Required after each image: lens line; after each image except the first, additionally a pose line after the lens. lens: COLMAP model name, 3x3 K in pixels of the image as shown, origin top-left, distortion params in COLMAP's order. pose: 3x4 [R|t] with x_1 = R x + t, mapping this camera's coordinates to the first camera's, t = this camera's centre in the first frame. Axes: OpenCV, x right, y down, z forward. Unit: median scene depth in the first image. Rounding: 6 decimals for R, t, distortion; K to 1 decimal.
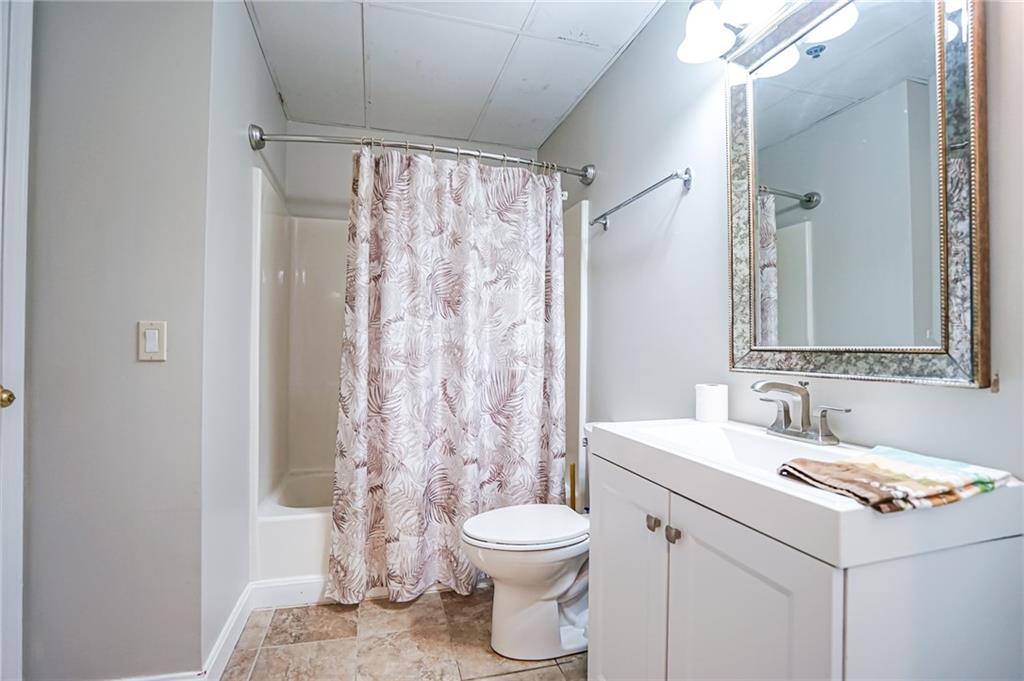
lens RADIAL K [[480.1, 0, 510.3], [0, 480.1, 346.5], [0, 0, 1]] dist [-0.054396, 0.016909]
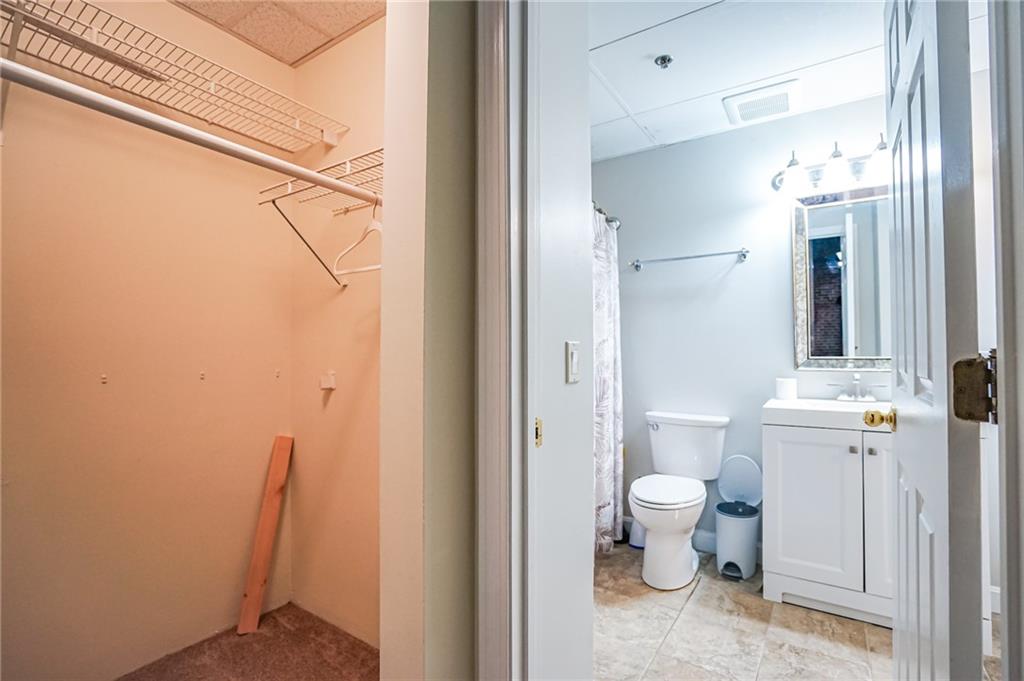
lens RADIAL K [[480.1, 0, 517.3], [0, 480.1, 345.6], [0, 0, 1]] dist [-0.054396, 0.016909]
pose [[0.767177, -0.001866, 0.641433, -1.518847], [0.009557, 0.999918, -0.008521, -0.038588], [-0.641364, 0.012668, 0.767132, 0.305633]]
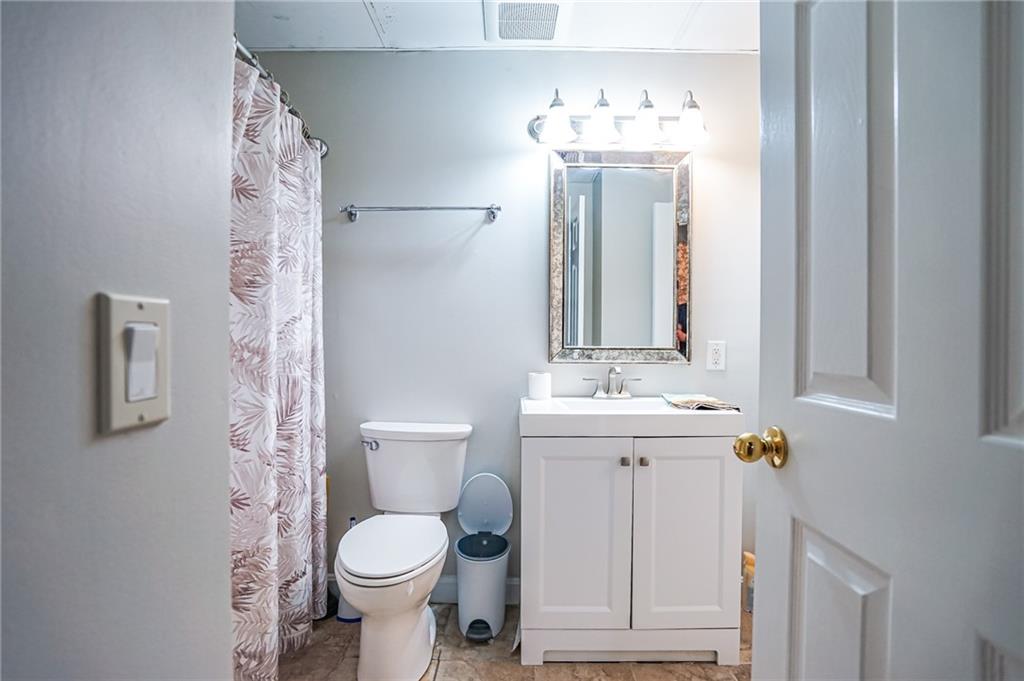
lens RADIAL K [[480.1, 0, 515.5], [0, 480.1, 344.7], [0, 0, 1]] dist [-0.054396, 0.016909]
pose [[0.288444, -0.014857, 0.957382, -0.996458], [-0.006158, 0.999830, 0.017371, -0.029697], [-0.957477, -0.010906, 0.288303, 0.684763]]
